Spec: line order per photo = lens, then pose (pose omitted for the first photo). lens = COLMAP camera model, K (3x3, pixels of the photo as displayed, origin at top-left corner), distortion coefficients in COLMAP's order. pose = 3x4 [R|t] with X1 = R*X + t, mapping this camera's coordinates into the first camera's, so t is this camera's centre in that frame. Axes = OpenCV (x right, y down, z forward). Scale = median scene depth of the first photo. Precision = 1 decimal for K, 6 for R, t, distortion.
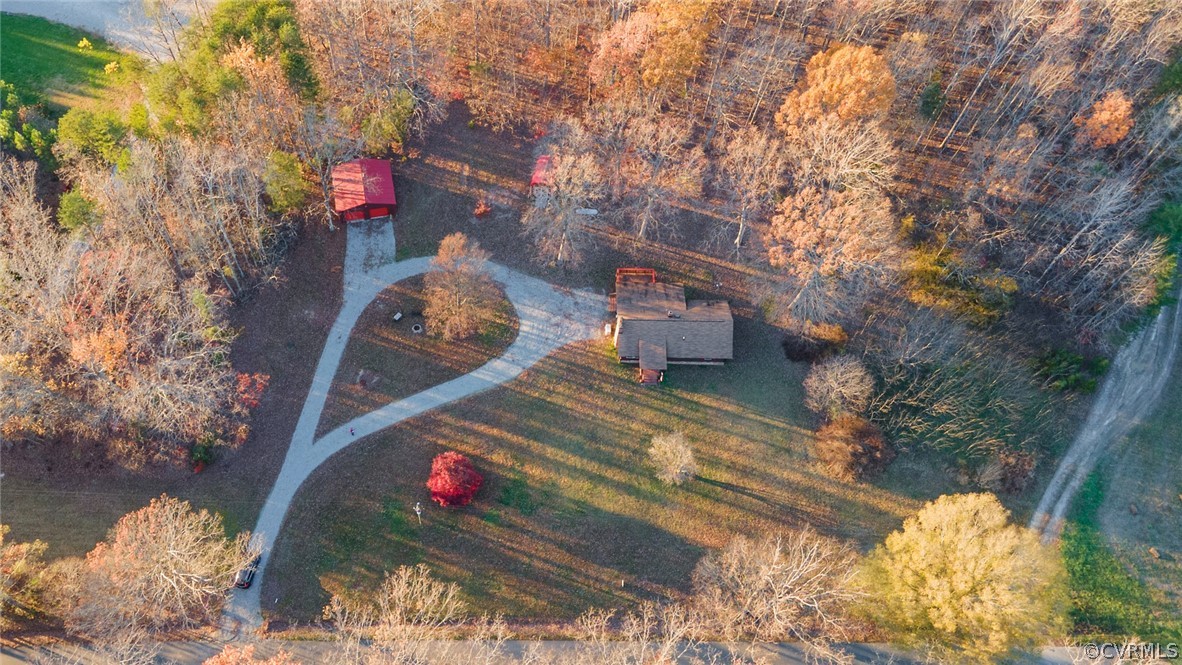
lens RADIAL K [[986.2, 0, 486.4], [0, 986.2, 343.6], [0, 0, 1]] dist [0.038975, 0.006535]
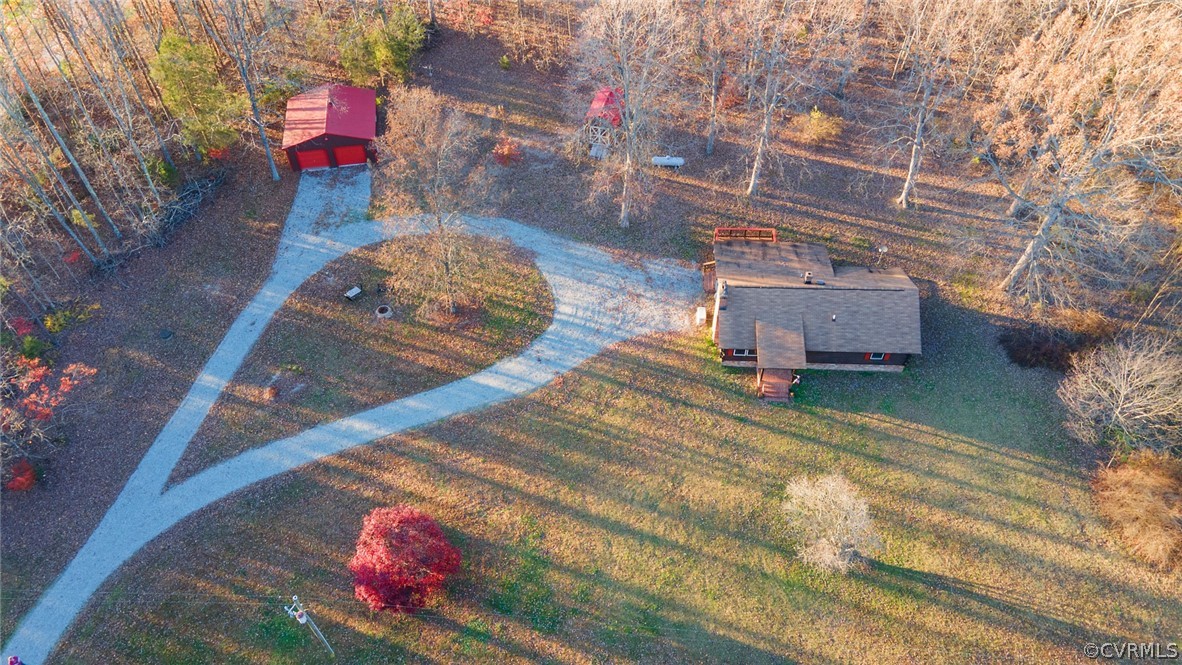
lens RADIAL K [[859.8, 0, 584.4], [0, 859.8, 339.2], [0, 0, 1]] dist [0.028156, 0.037166]
pose [[0.999768, 0.010372, -0.018884, 0.065111], [-0.013722, 0.982269, -0.186972, 0.102496], [0.016610, 0.187188, 0.982184, 0.509146]]
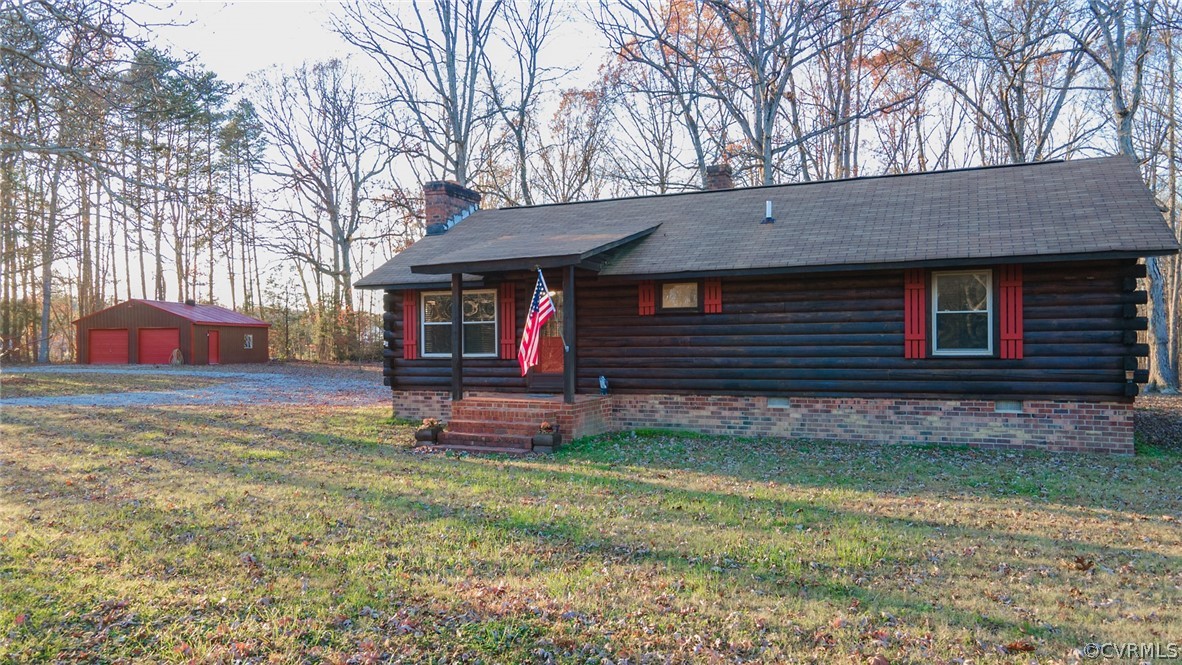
lens RADIAL K [[859.8, 0, 589.4], [0, 859.8, 338.5], [0, 0, 1]] dist [0.028156, 0.037166]
pose [[0.929566, 0.001062, -0.368653, 0.223650], [-0.324064, 0.479092, -0.815753, 0.122200], [0.175752, 0.877764, 0.445692, 0.953670]]
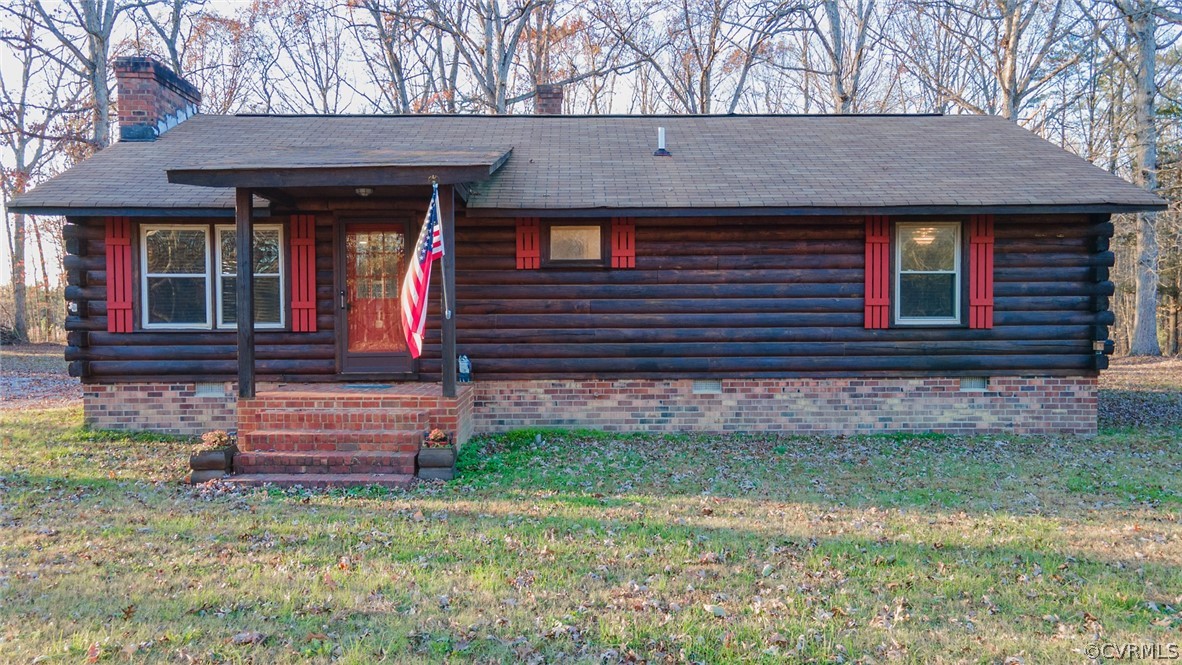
lens RADIAL K [[859.8, 0, 587.6], [0, 859.8, 338.1], [0, 0, 1]] dist [0.028156, 0.037166]
pose [[0.998453, 0.005268, 0.055350, 0.185685], [0.045293, 0.500336, -0.864646, 0.096082], [-0.032249, 0.865815, 0.499324, 0.969785]]
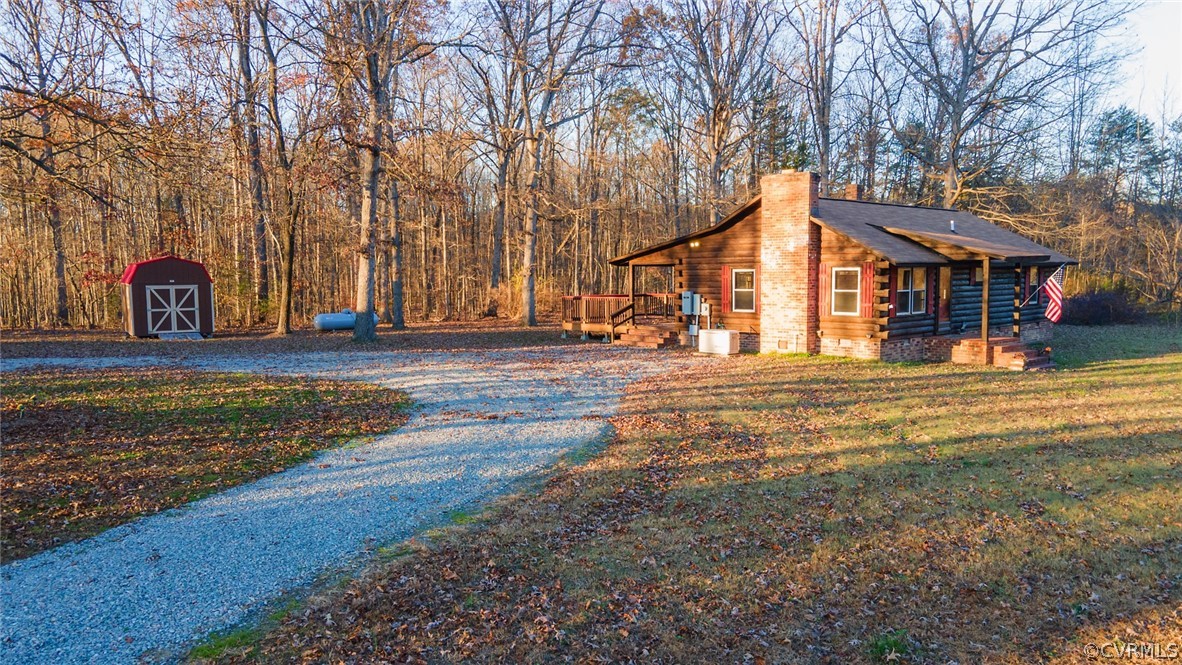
lens RADIAL K [[859.8, 0, 594.9], [0, 859.8, 337.4], [0, 0, 1]] dist [0.028156, 0.037166]
pose [[0.698725, -0.048404, 0.713751, -0.044627], [0.624324, 0.528390, -0.575347, 0.088255], [-0.349290, 0.847621, 0.399419, 0.965218]]
